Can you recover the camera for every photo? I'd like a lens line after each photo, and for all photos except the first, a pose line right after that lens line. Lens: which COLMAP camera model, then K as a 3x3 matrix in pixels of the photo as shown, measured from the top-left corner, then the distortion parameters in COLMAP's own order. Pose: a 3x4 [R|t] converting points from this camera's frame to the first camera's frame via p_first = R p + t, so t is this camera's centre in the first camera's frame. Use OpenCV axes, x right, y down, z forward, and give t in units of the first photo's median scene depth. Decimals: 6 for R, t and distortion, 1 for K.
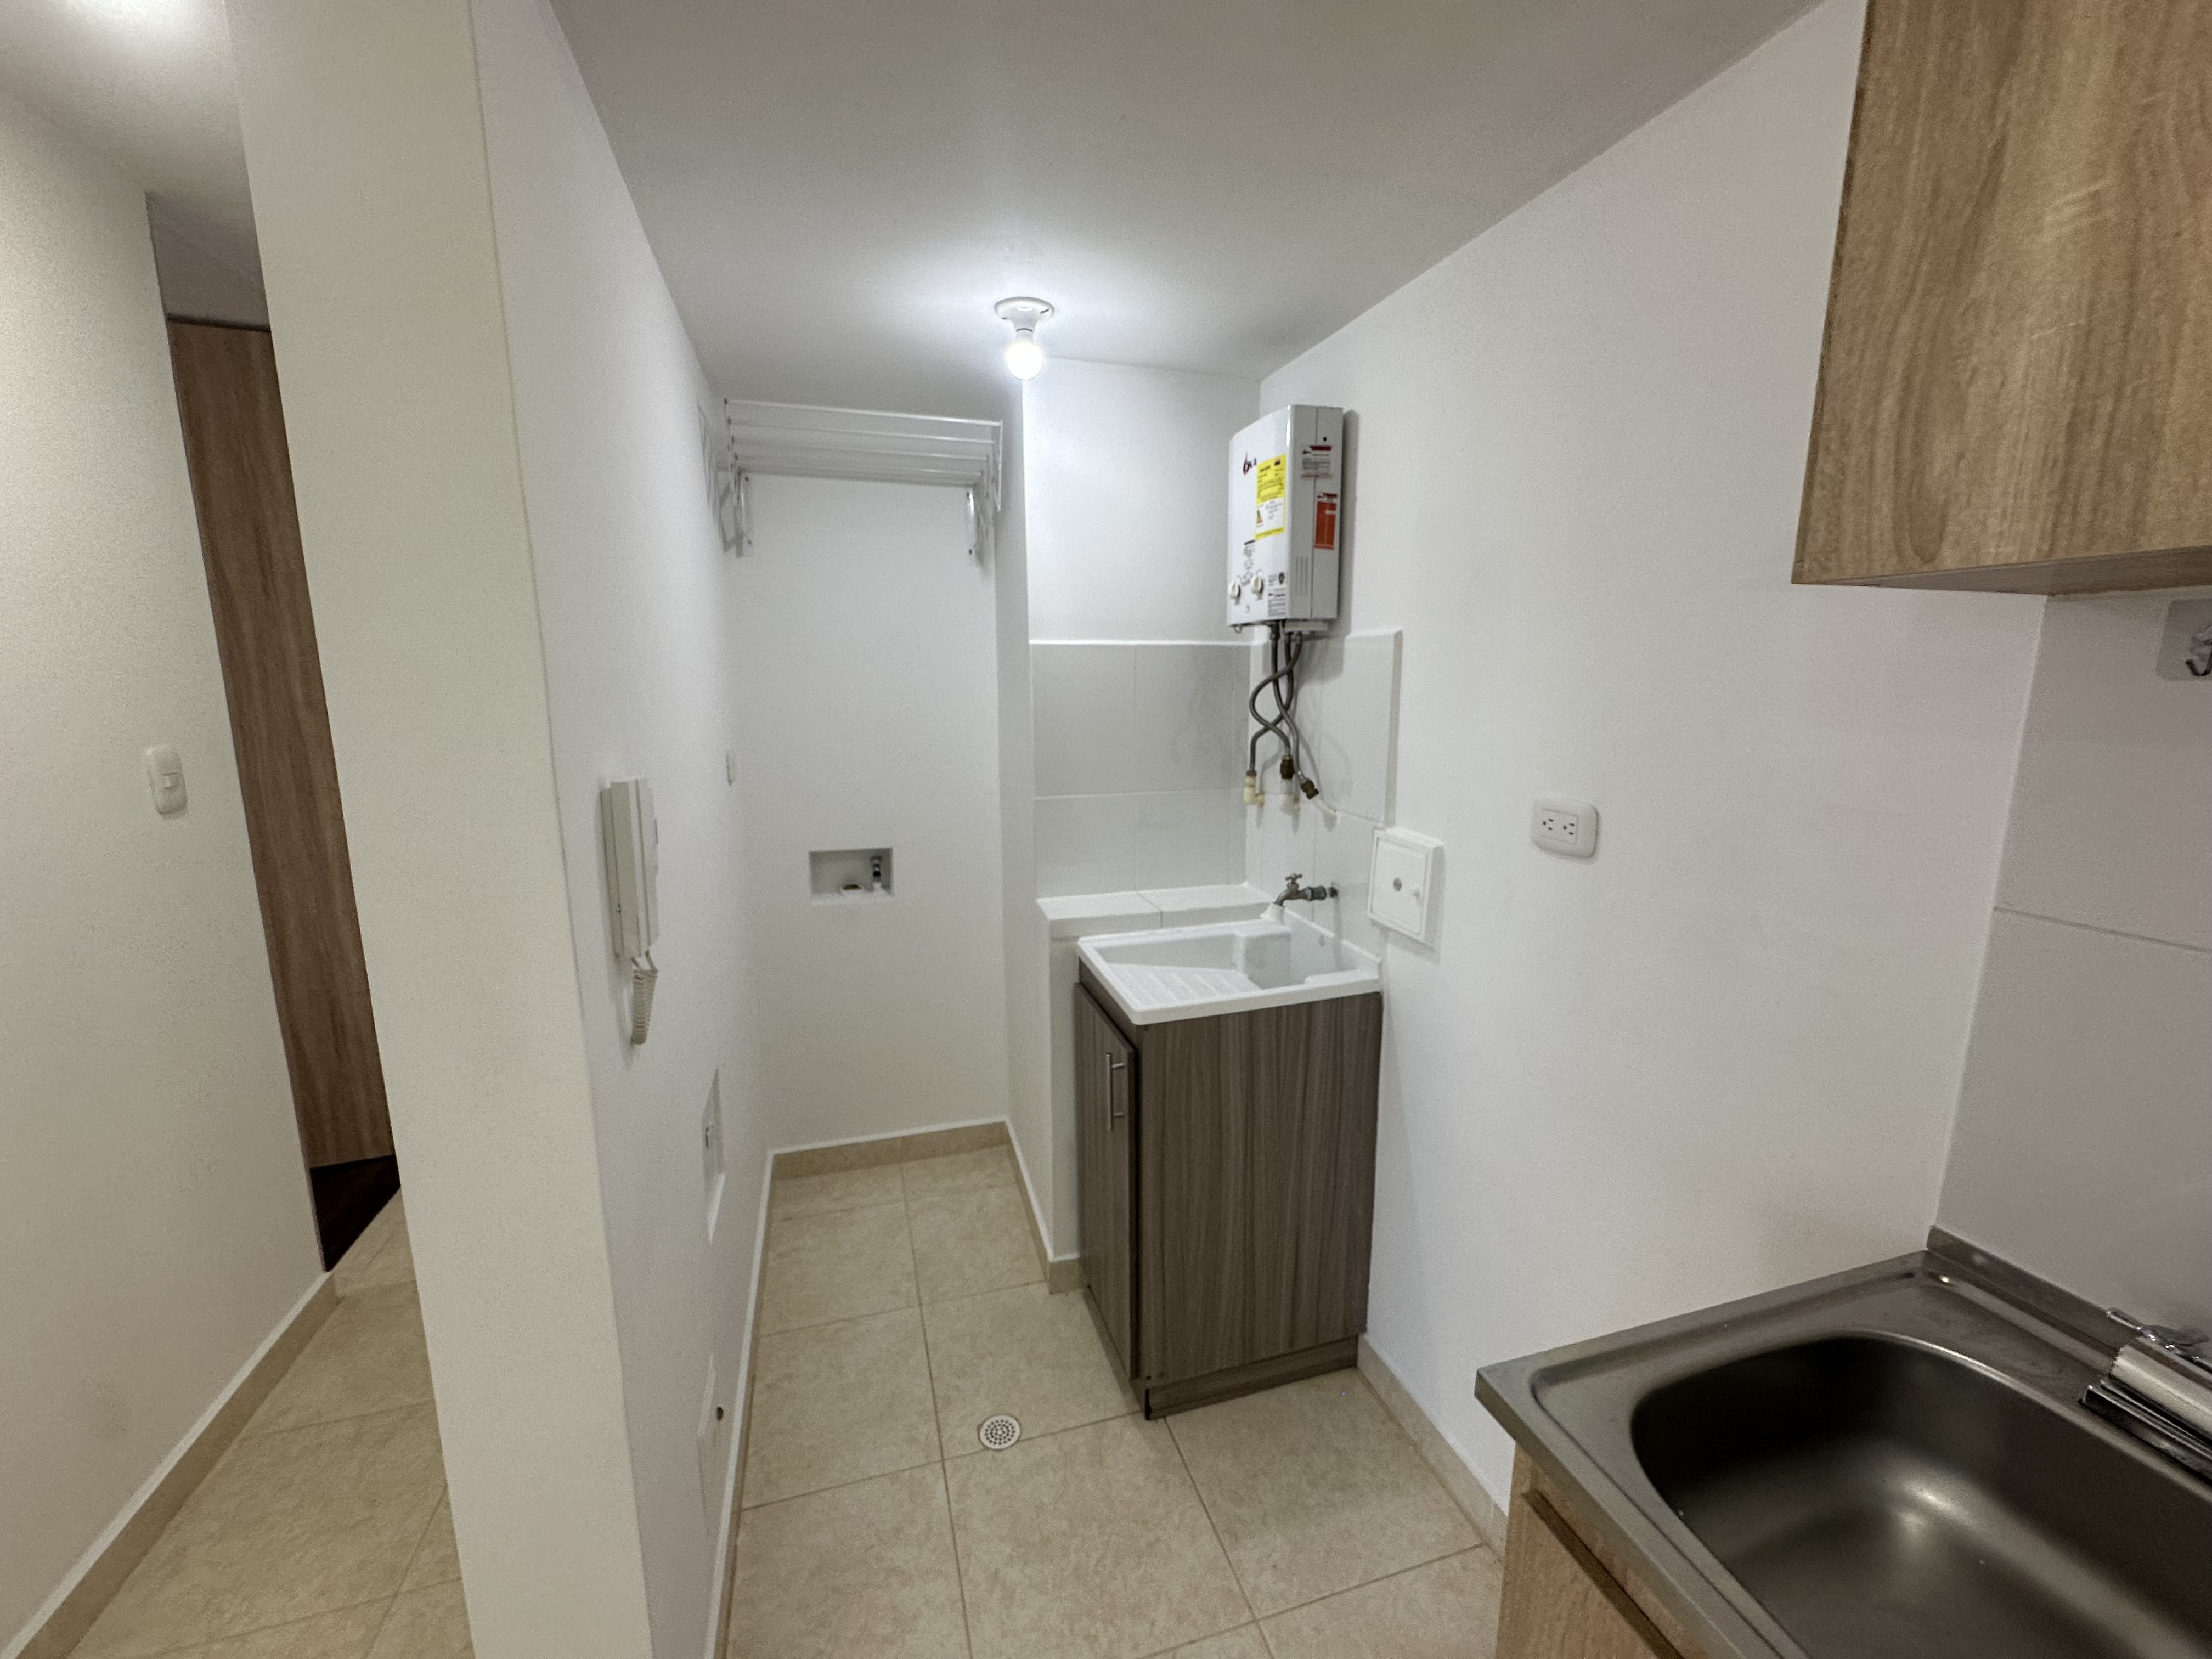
lens RADIAL K [[883.0, 0, 1109.3], [0, 883.0, 823.1], [0, 0, 1]] dist [-0.002553, 0.000073]
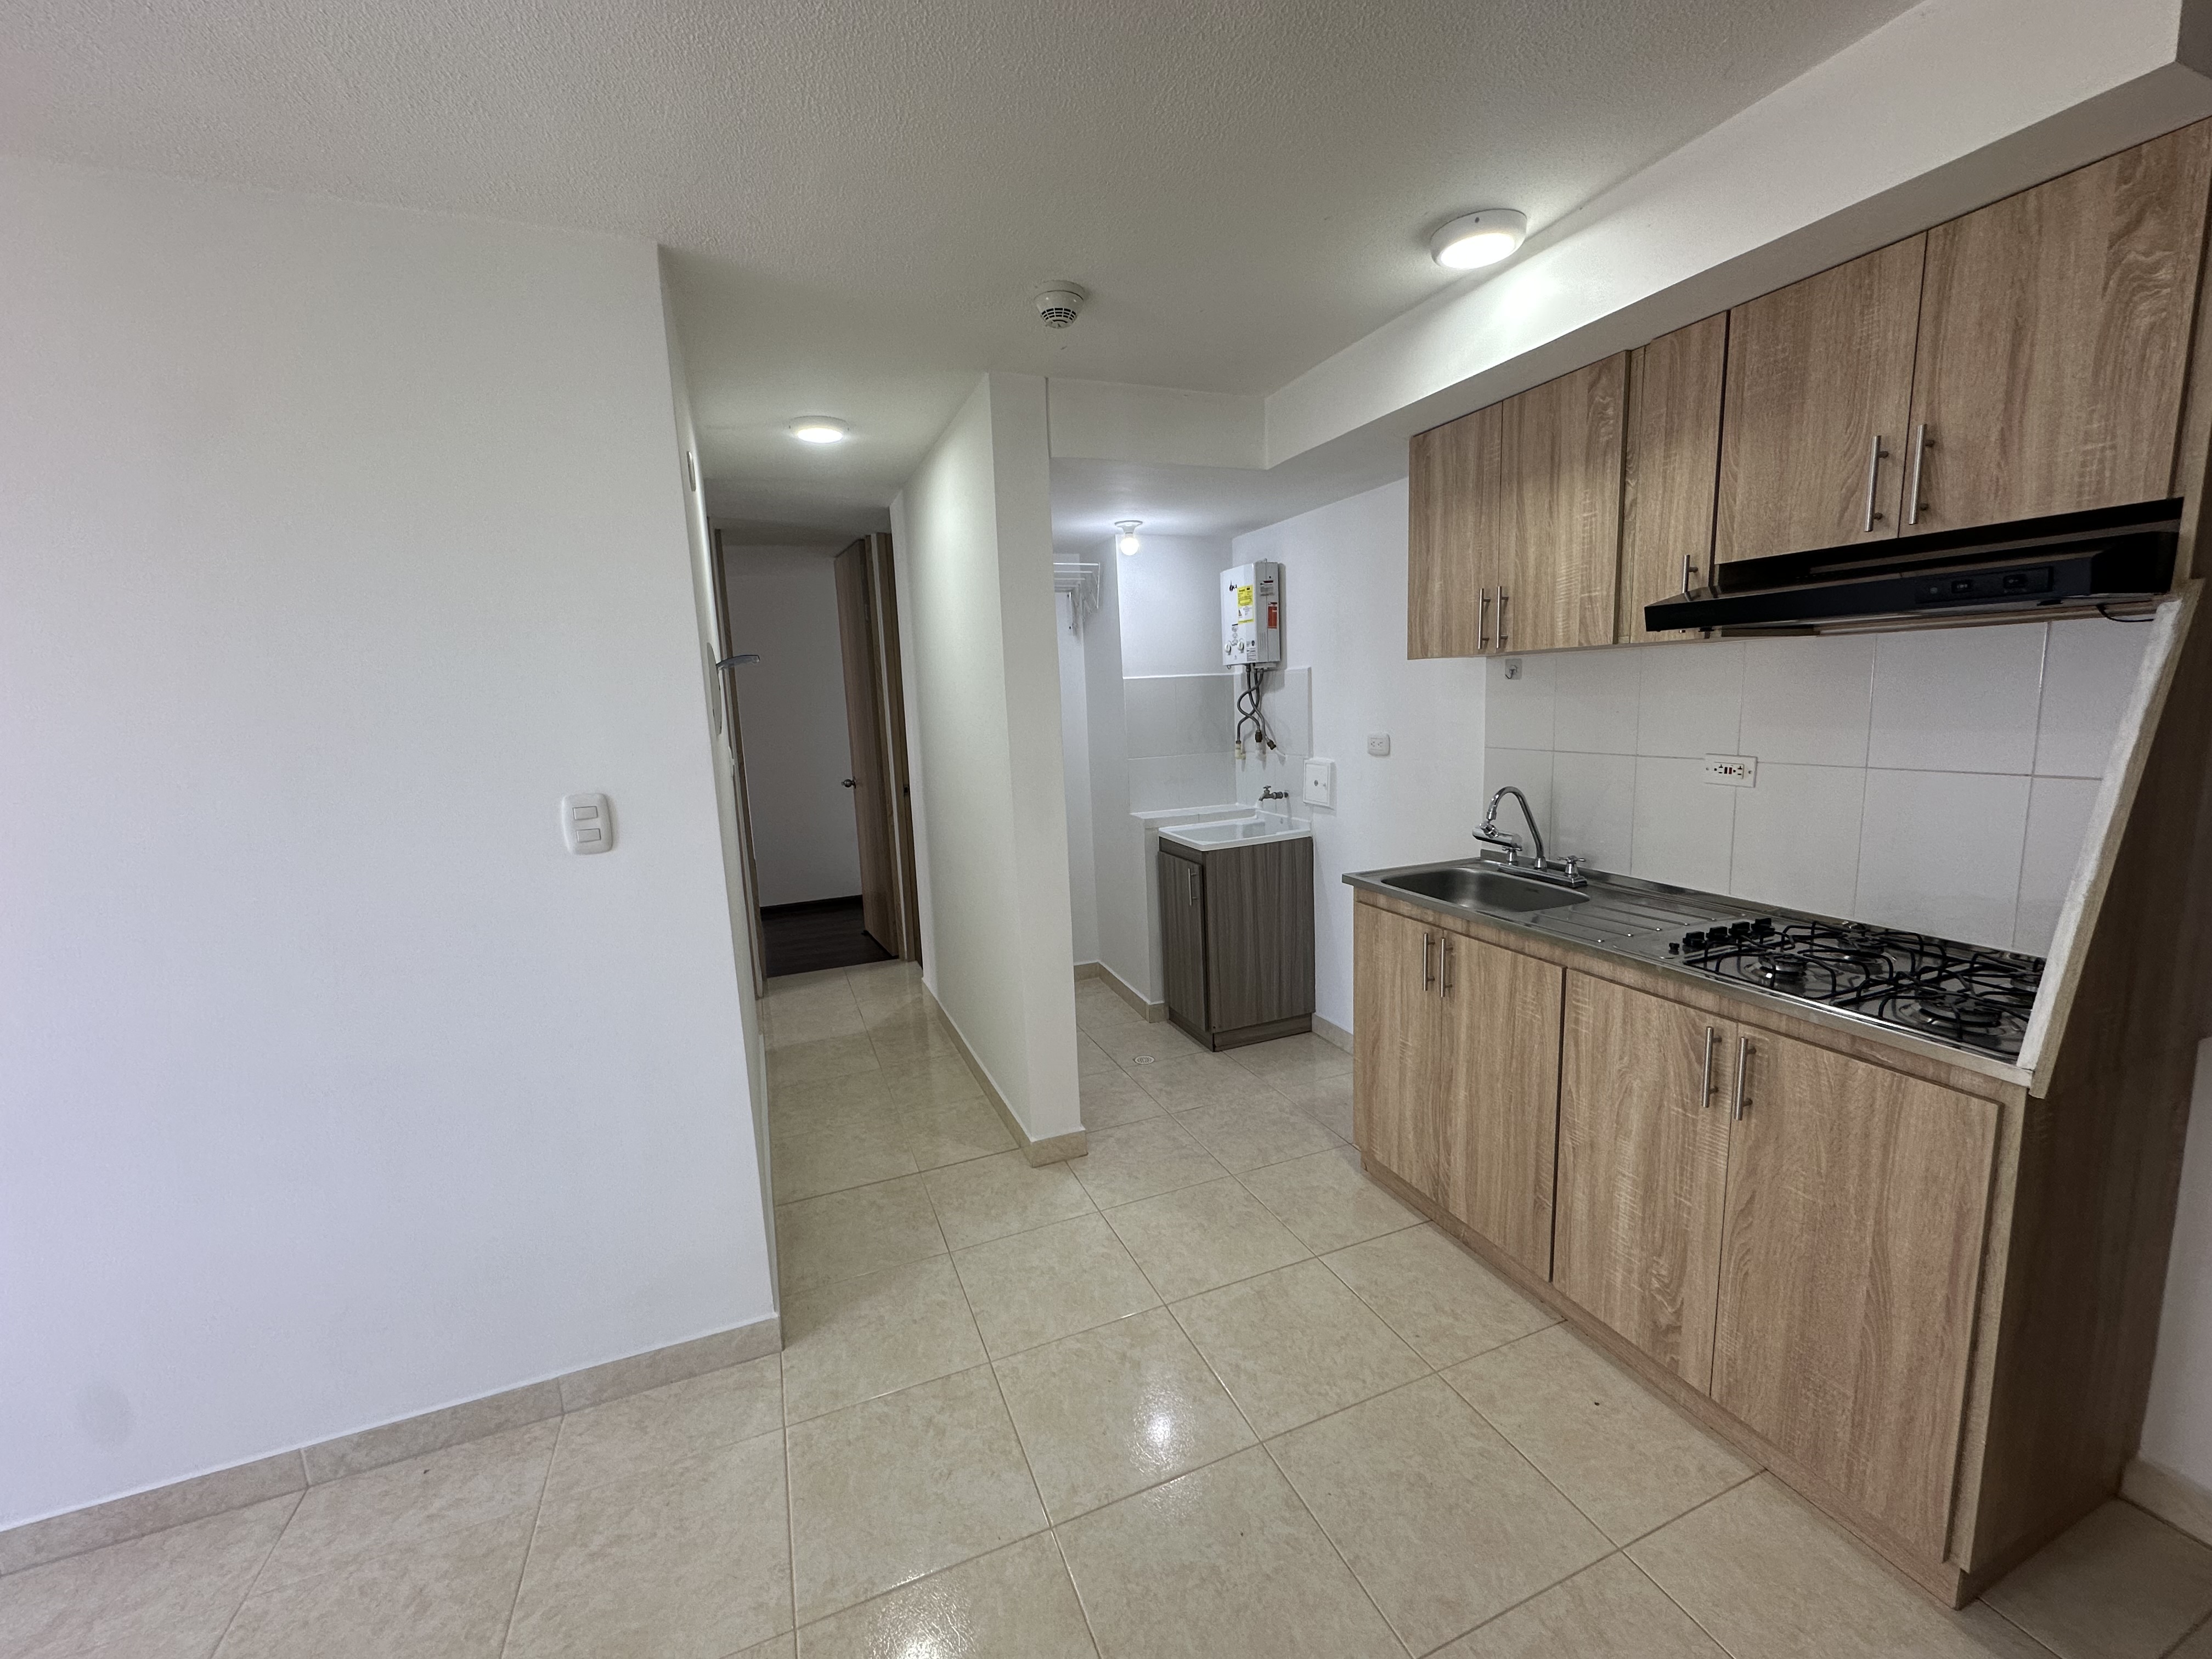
lens RADIAL K [[883.0, 0, 1108.0], [0, 883.0, 823.2], [0, 0, 1]] dist [-0.002553, 0.000073]
pose [[0.995507, -0.052551, 0.078767, -0.328631], [0.054622, 0.998210, -0.024371, 0.176485], [-0.077346, 0.028564, 0.996595, -1.025888]]
